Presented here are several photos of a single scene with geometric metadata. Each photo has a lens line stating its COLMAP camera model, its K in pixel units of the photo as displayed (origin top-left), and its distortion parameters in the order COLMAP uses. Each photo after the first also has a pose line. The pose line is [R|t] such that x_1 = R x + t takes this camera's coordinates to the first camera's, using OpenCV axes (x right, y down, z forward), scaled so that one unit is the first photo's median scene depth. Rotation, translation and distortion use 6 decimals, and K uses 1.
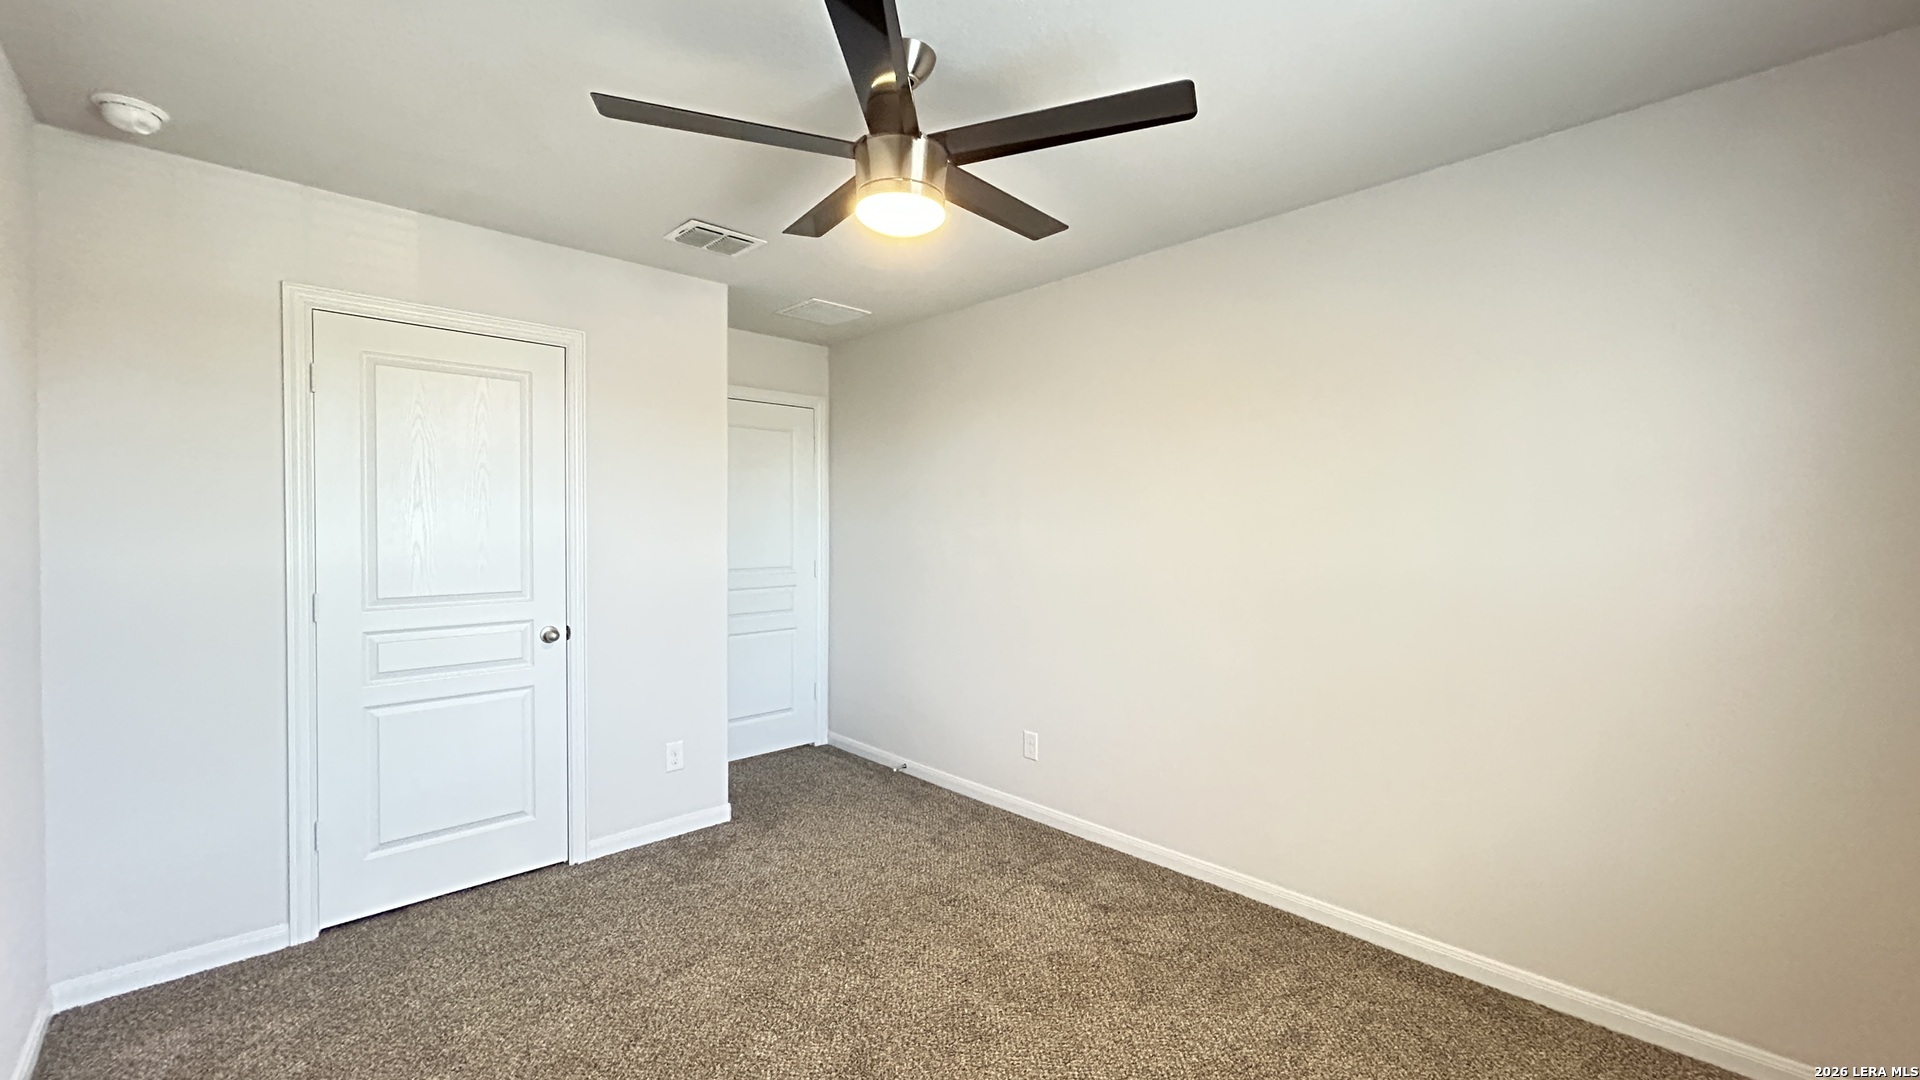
lens RADIAL K [[803.4, 0, 984.2], [0, 803.4, 534.2], [0, 0, 1]] dist [0.002524, 0.000488]
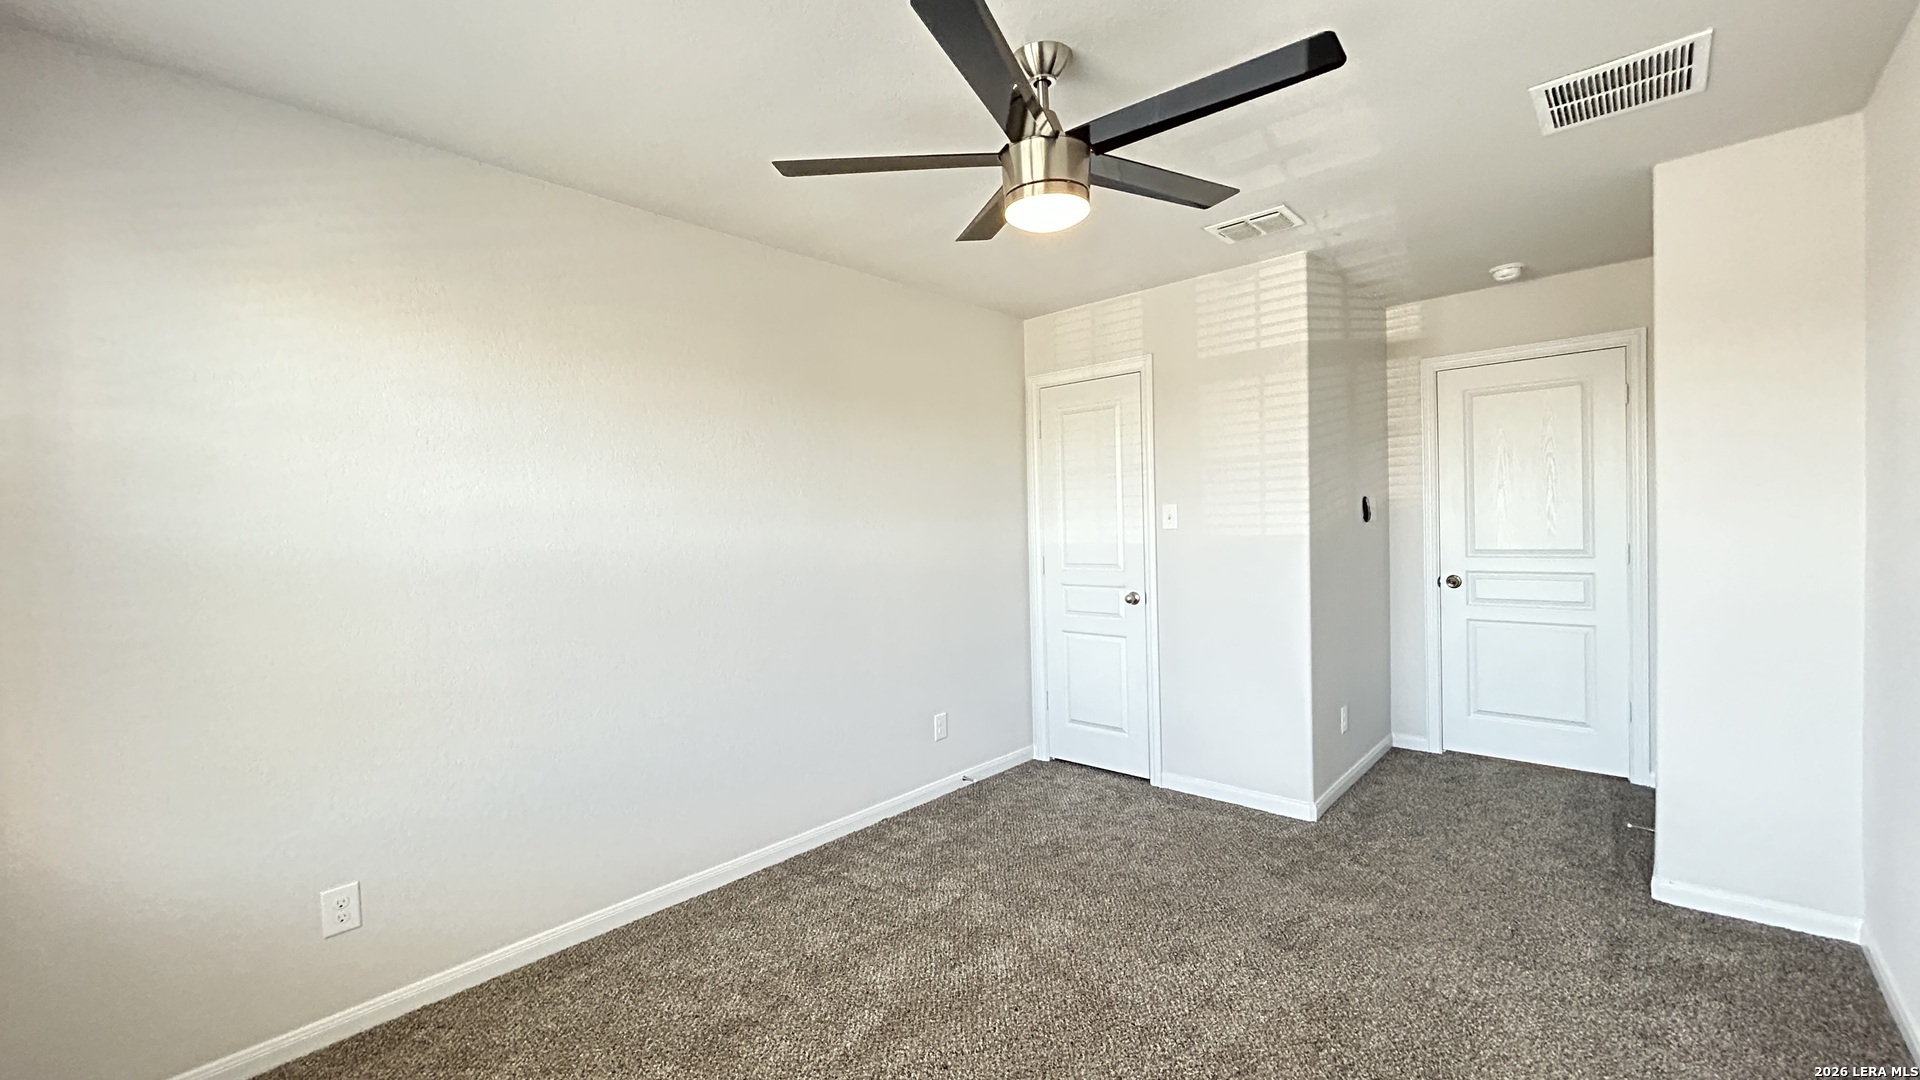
lens RADIAL K [[771.8, 0, 963.1], [0, 771.8, 540.3], [0, 0, 1]] dist [-0.000567, 0.000540]
pose [[0.045289, 0.021567, -0.998741, 0.622636], [0.015783, 0.999627, 0.022302, -0.001106], [0.998849, -0.016773, 0.044932, 0.611467]]
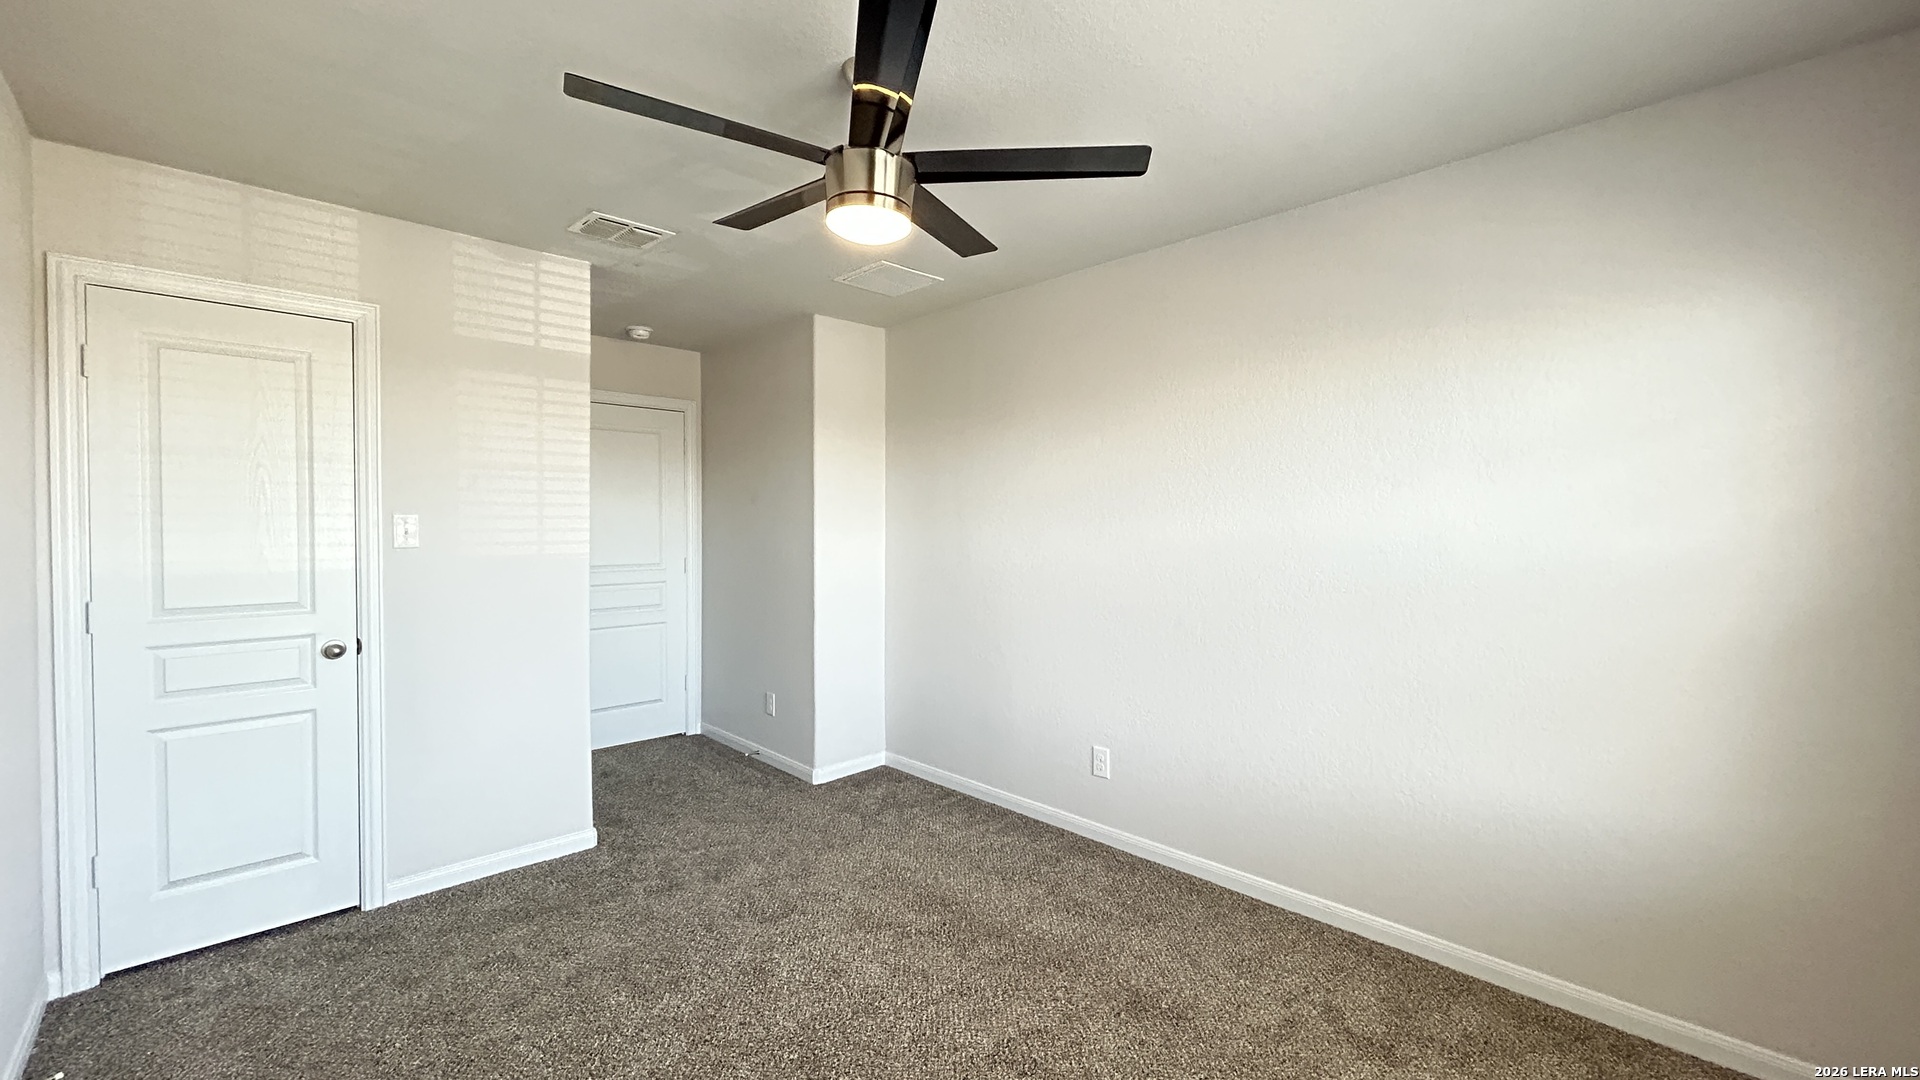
lens RADIAL K [[771.8, 0, 963.1], [0, 771.8, 540.3], [0, 0, 1]] dist [-0.000567, 0.000540]
pose [[0.999924, -0.002708, -0.012021, 0.145954], [0.002800, 0.999967, 0.007648, -0.000590], [0.012000, -0.007681, 0.999898, 0.153195]]
